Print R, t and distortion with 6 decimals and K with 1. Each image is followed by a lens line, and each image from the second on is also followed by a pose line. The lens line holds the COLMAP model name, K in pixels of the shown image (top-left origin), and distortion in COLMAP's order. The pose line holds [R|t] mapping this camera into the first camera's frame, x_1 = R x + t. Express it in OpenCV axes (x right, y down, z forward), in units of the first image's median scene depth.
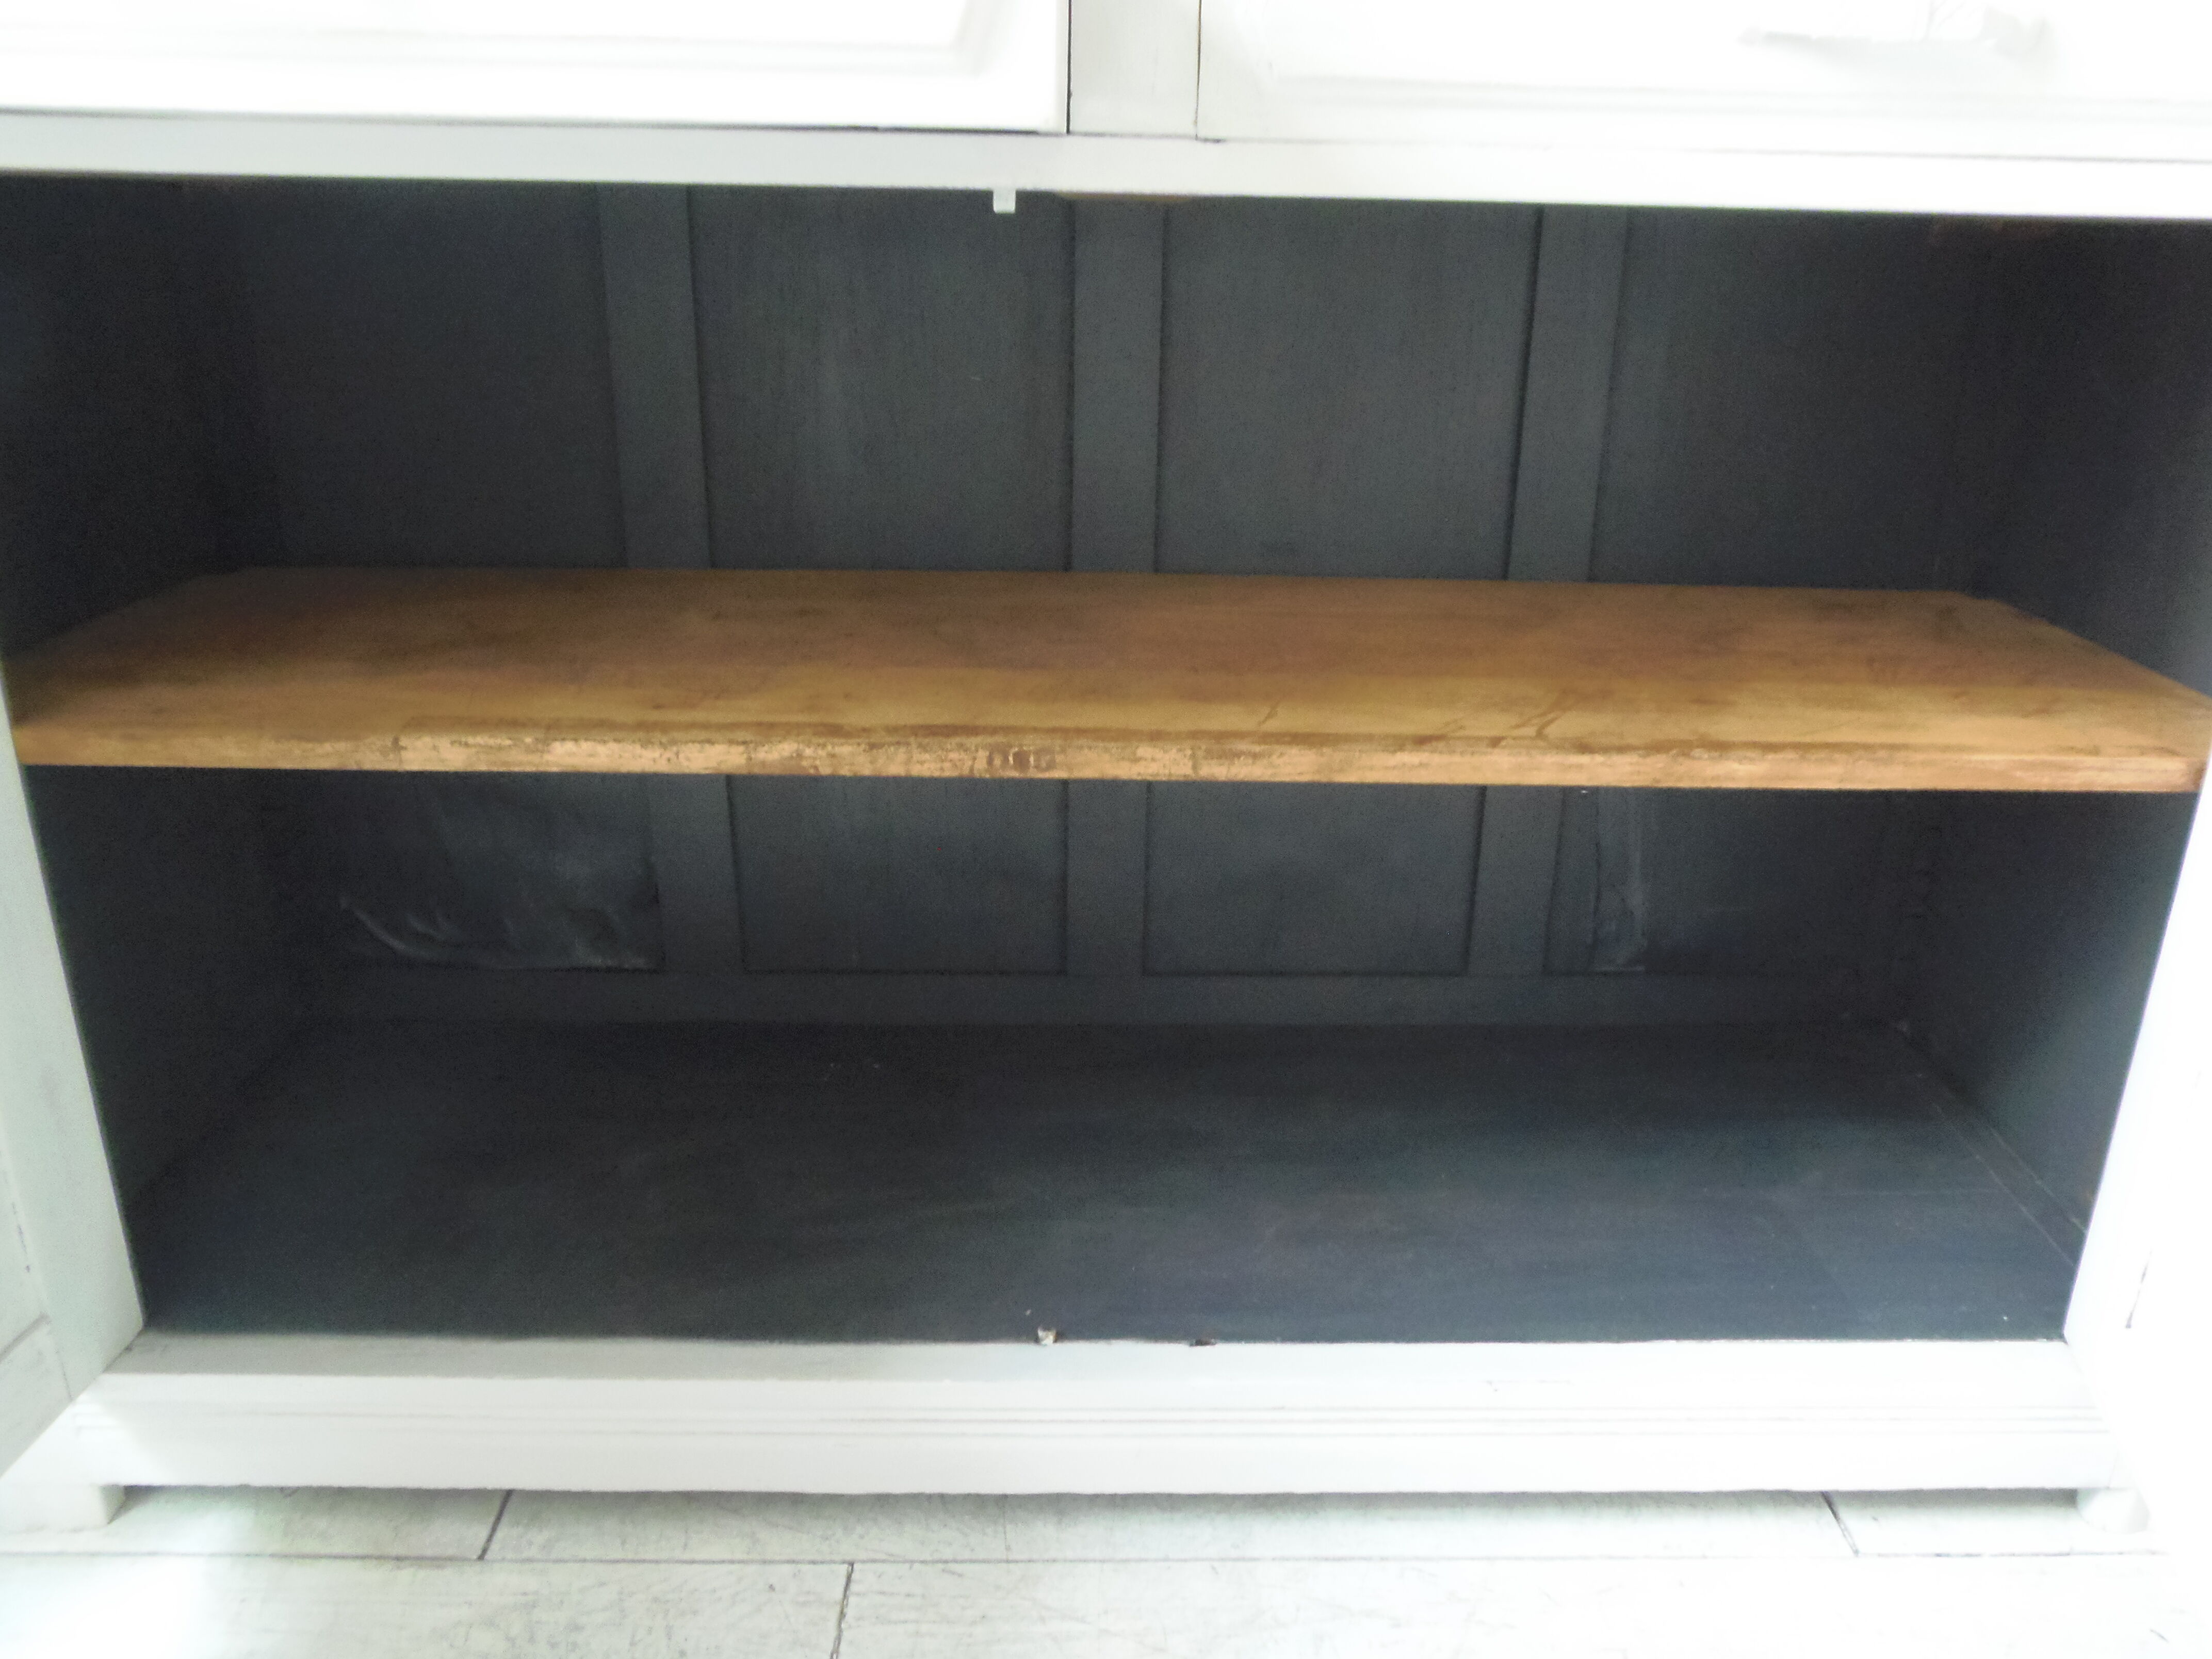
lens RADIAL K [[1582.3, 0, 1136.3], [0, 1582.3, 814.9], [0, 0, 1]] dist [-0.013773, -0.006324]
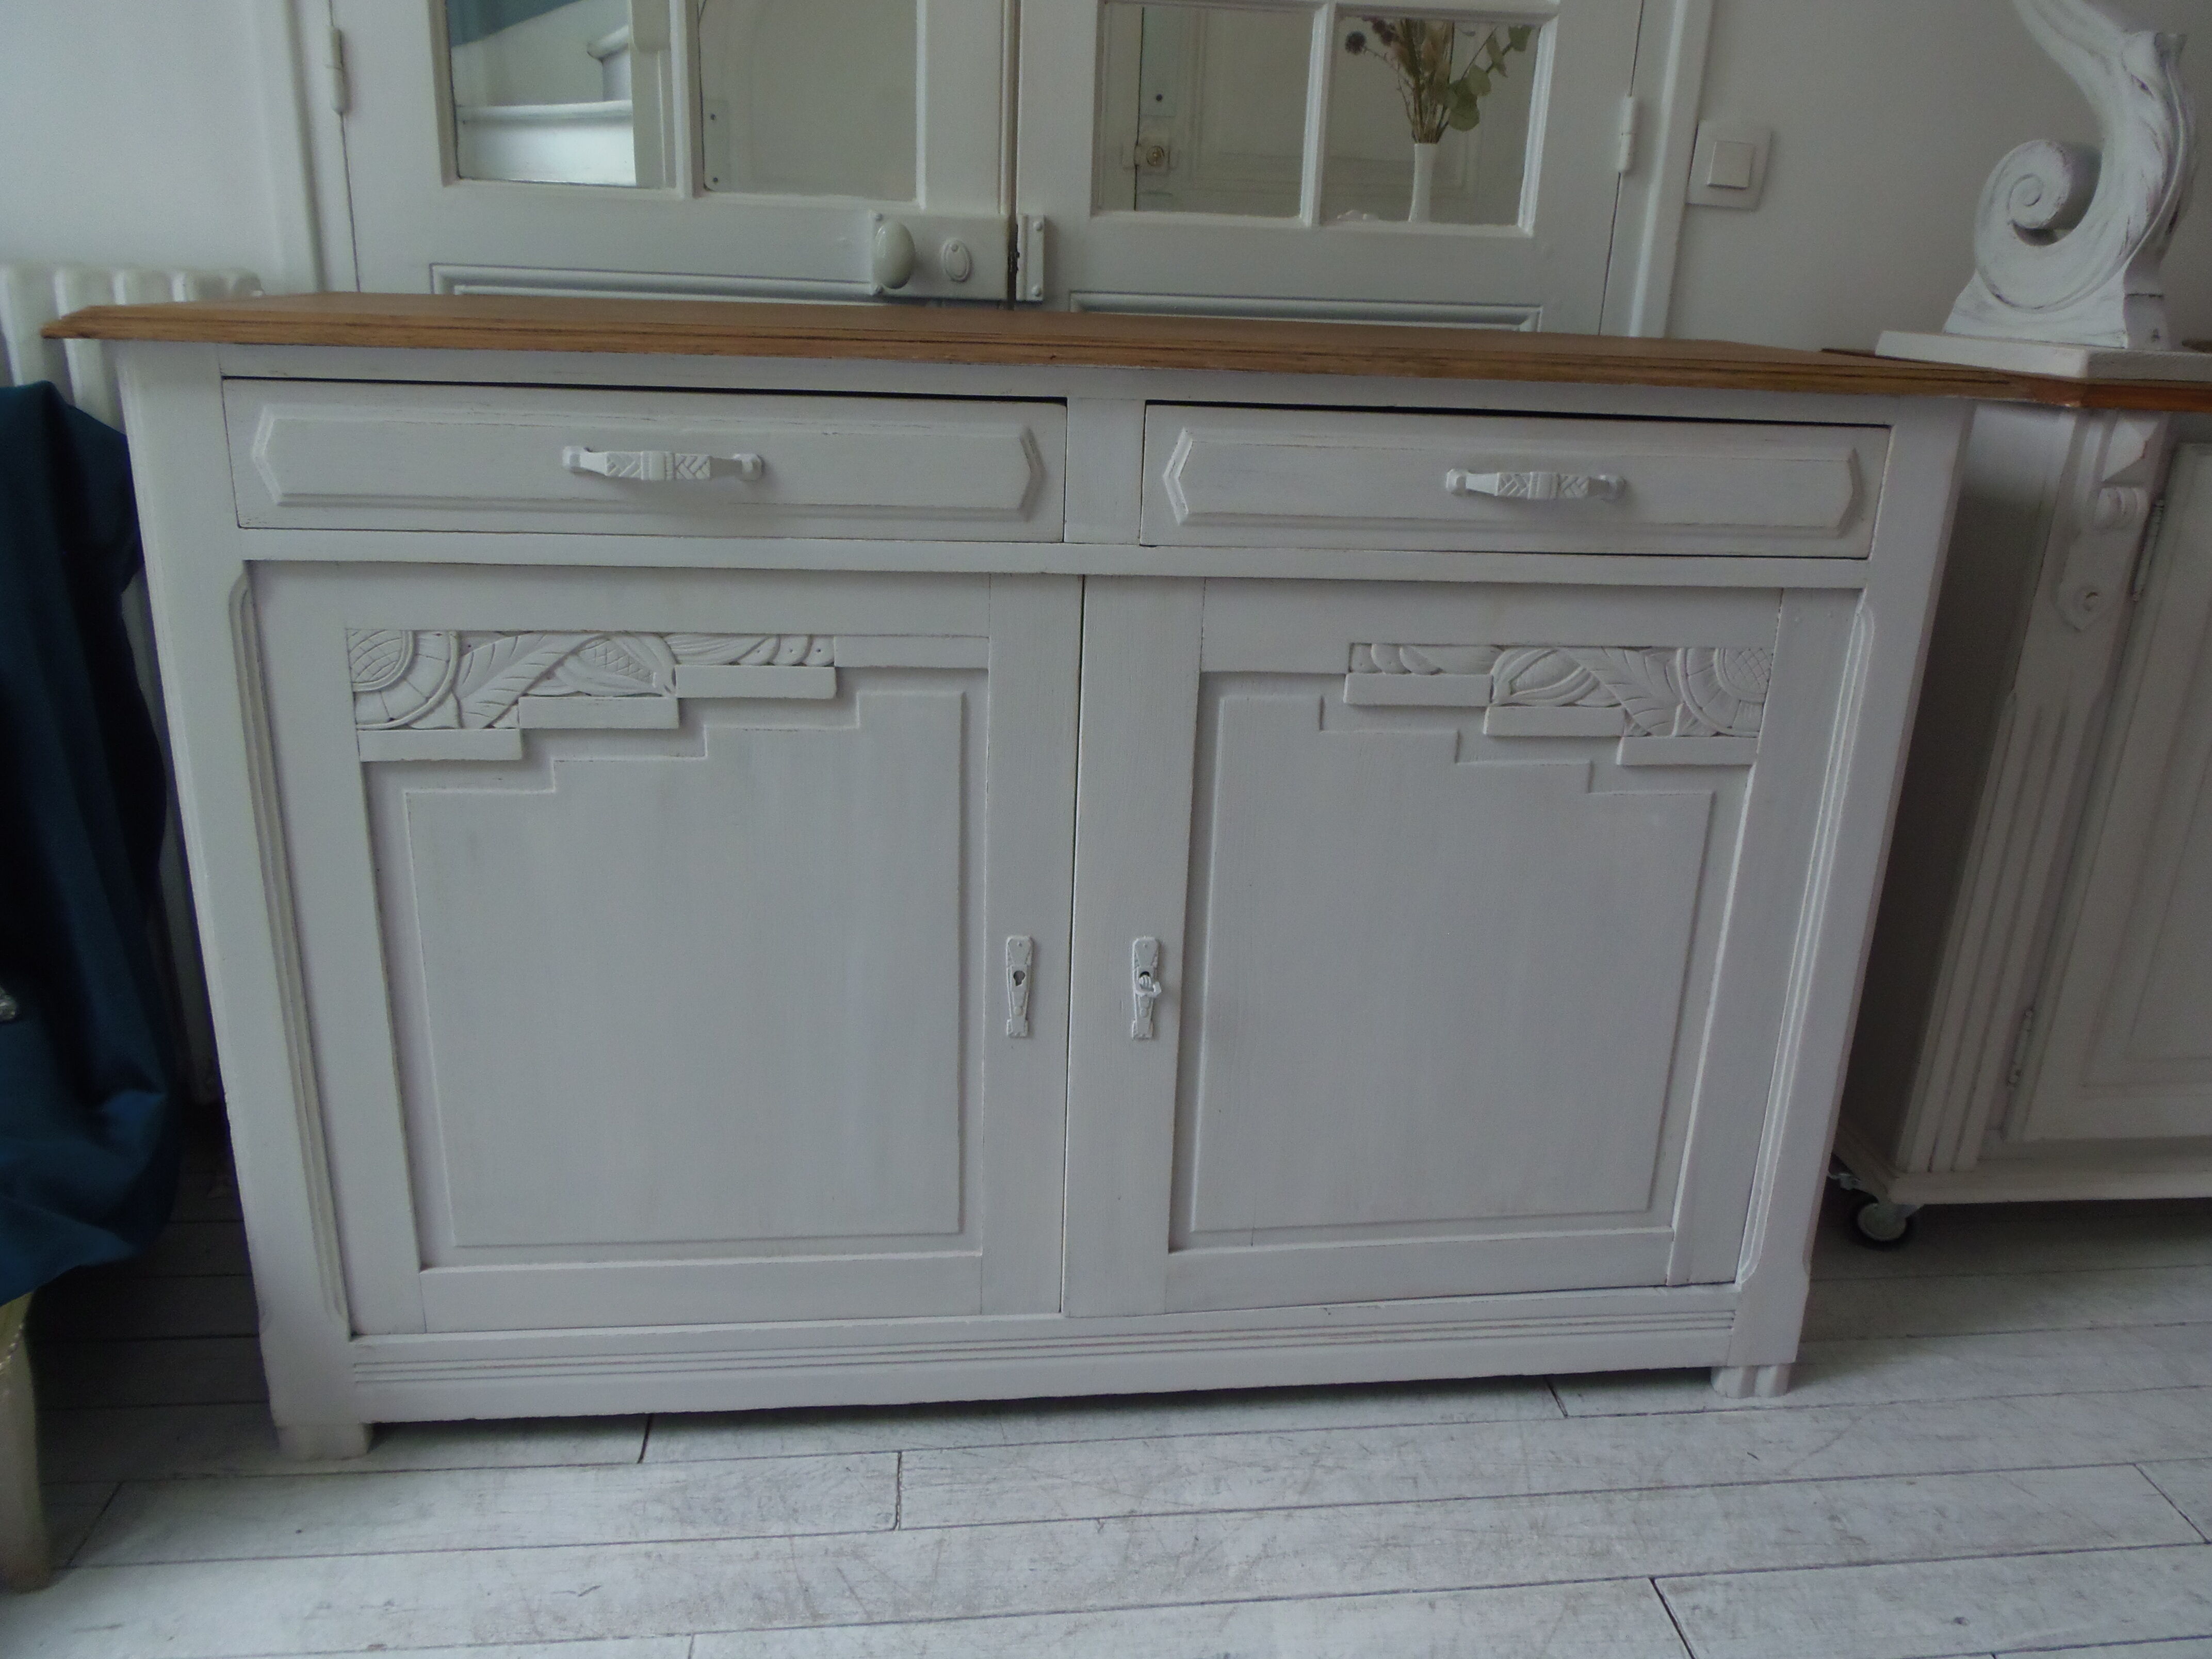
lens RADIAL K [[1639.1, 0, 1120.7], [0, 1639.1, 804.2], [0, 0, 1]] dist [-0.012977, 0.009016]
pose [[0.995216, -0.010728, 0.097109, -0.118426], [0.013152, 0.999617, -0.024354, -0.088608], [-0.096811, 0.025515, 0.994976, -0.555104]]
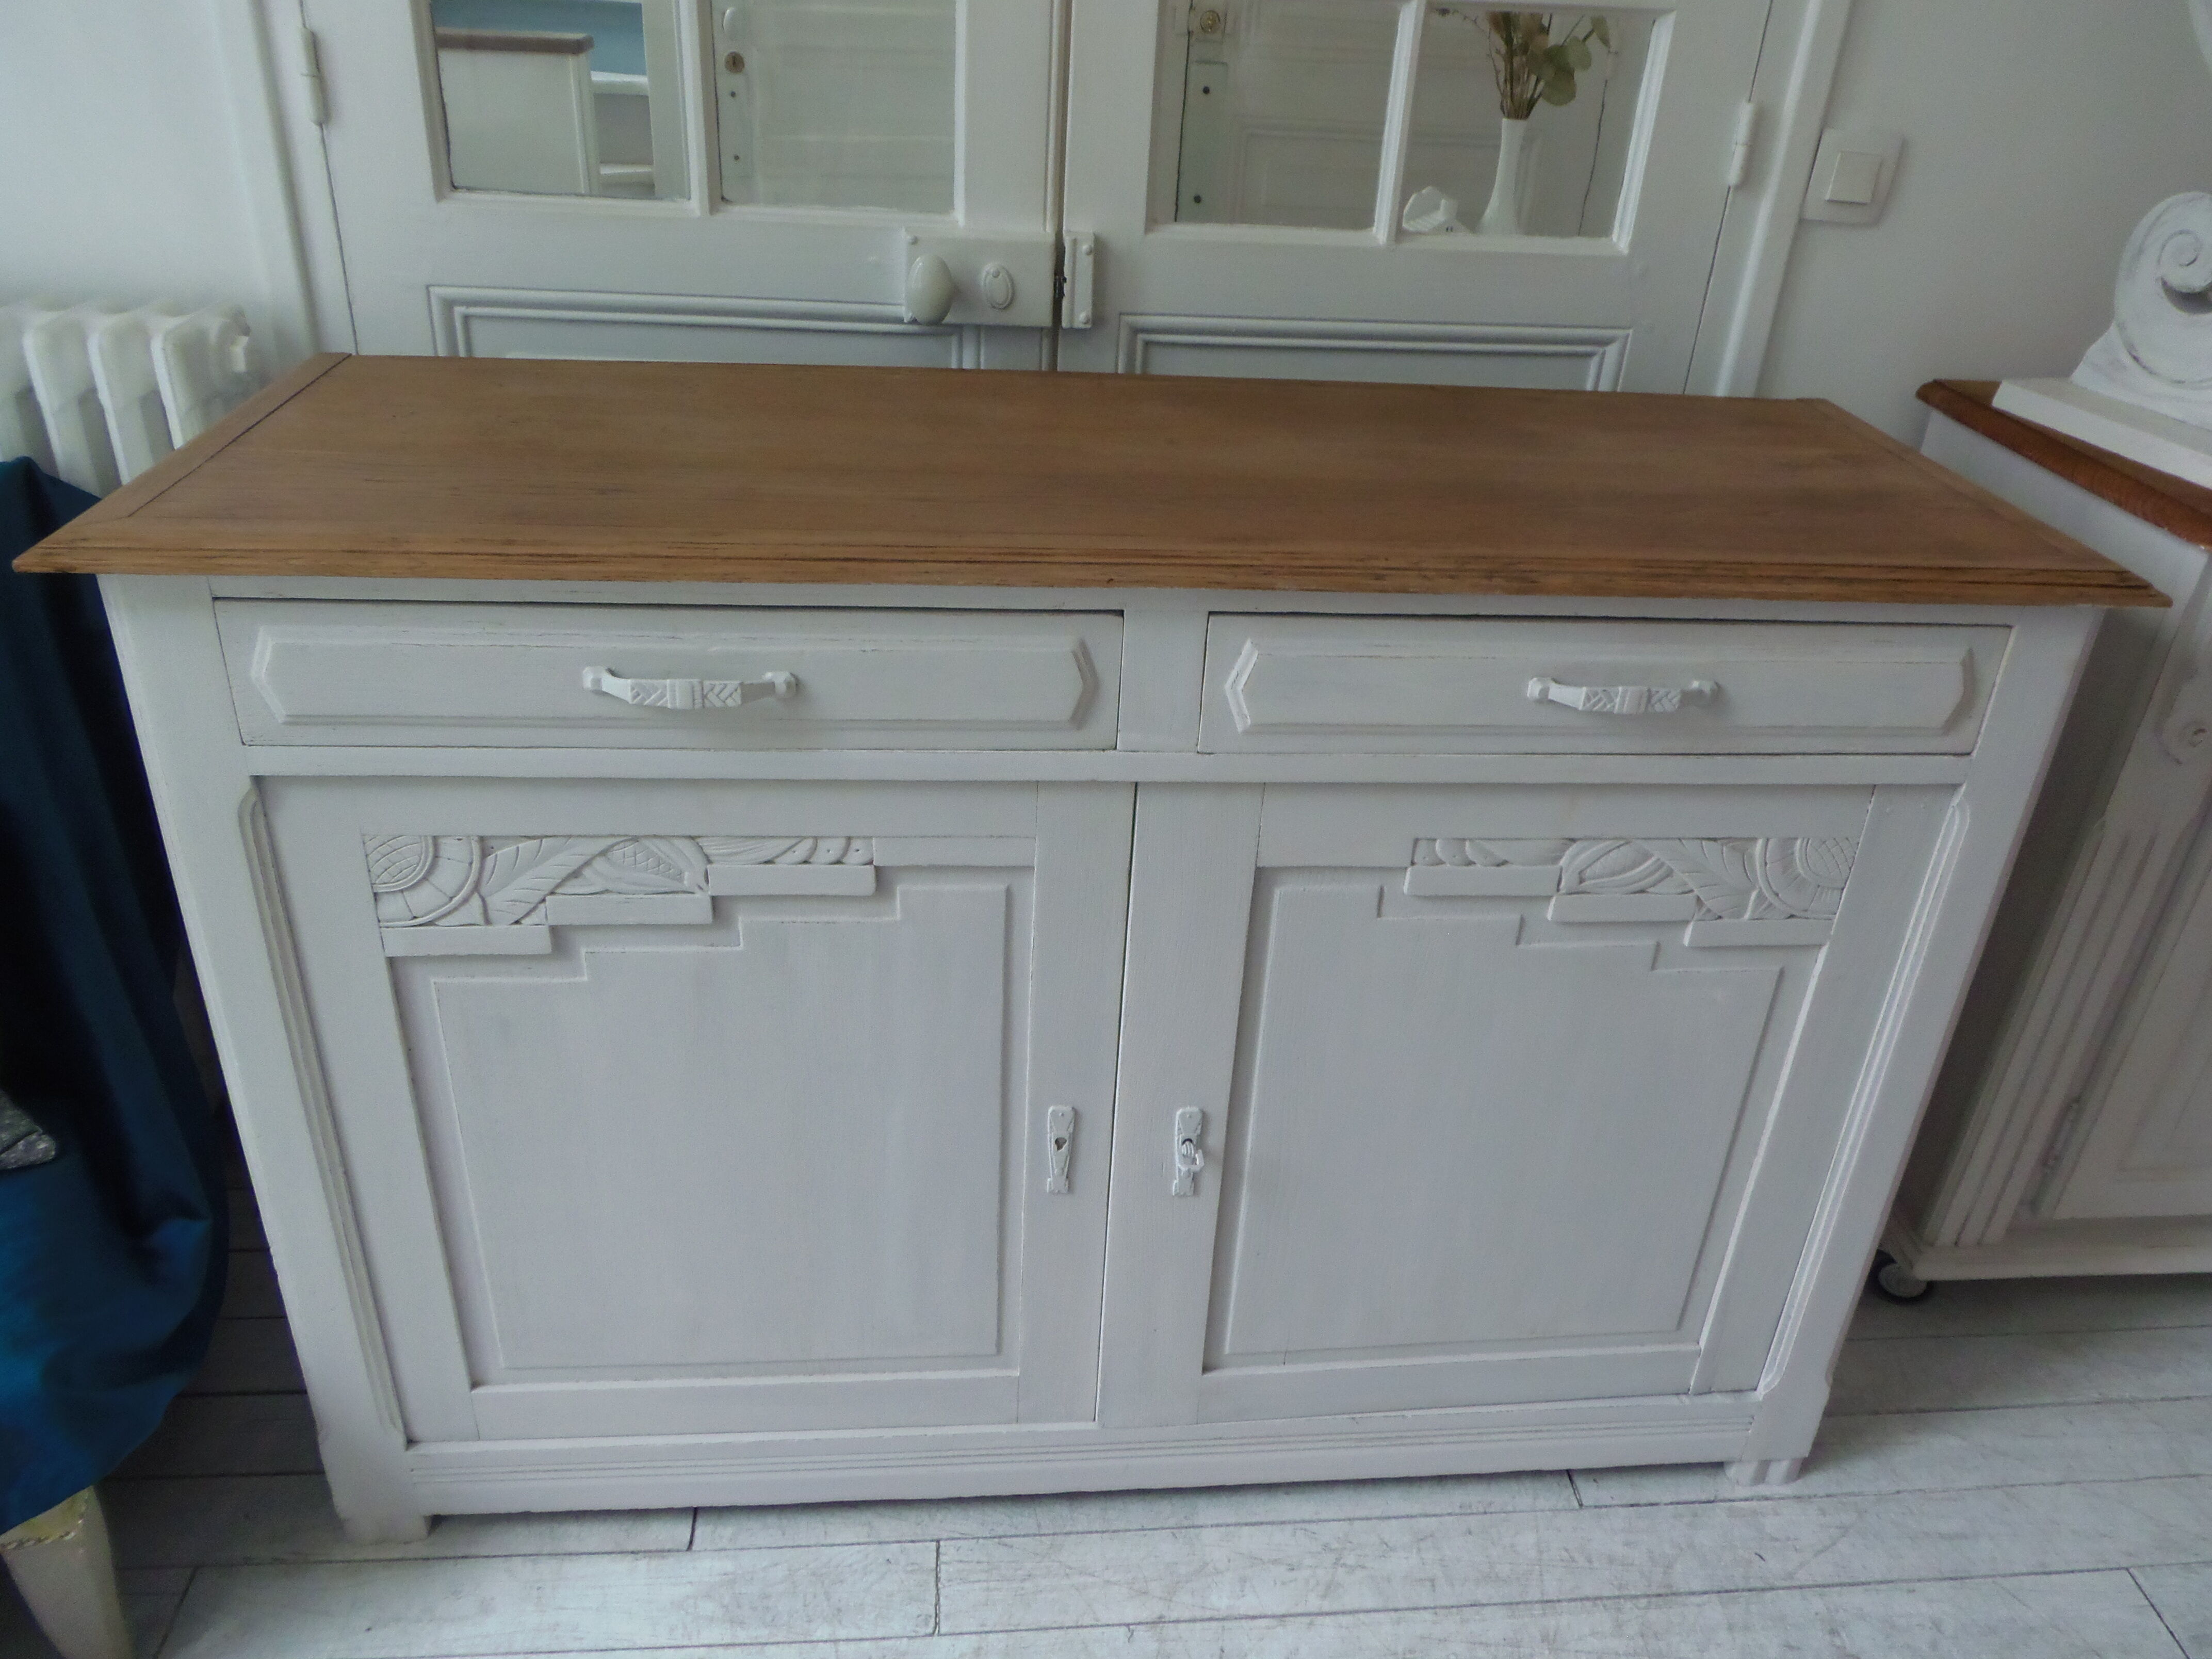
lens RADIAL K [[1633.7, 0, 1121.9], [0, 1633.7, 796.6], [0, 0, 1]] dist [-0.005089, -0.004497]
pose [[0.996423, -0.004949, 0.084366, -0.134232], [-0.007529, 0.989115, 0.146953, -0.476055], [-0.084175, -0.147062, 0.985539, -0.469895]]
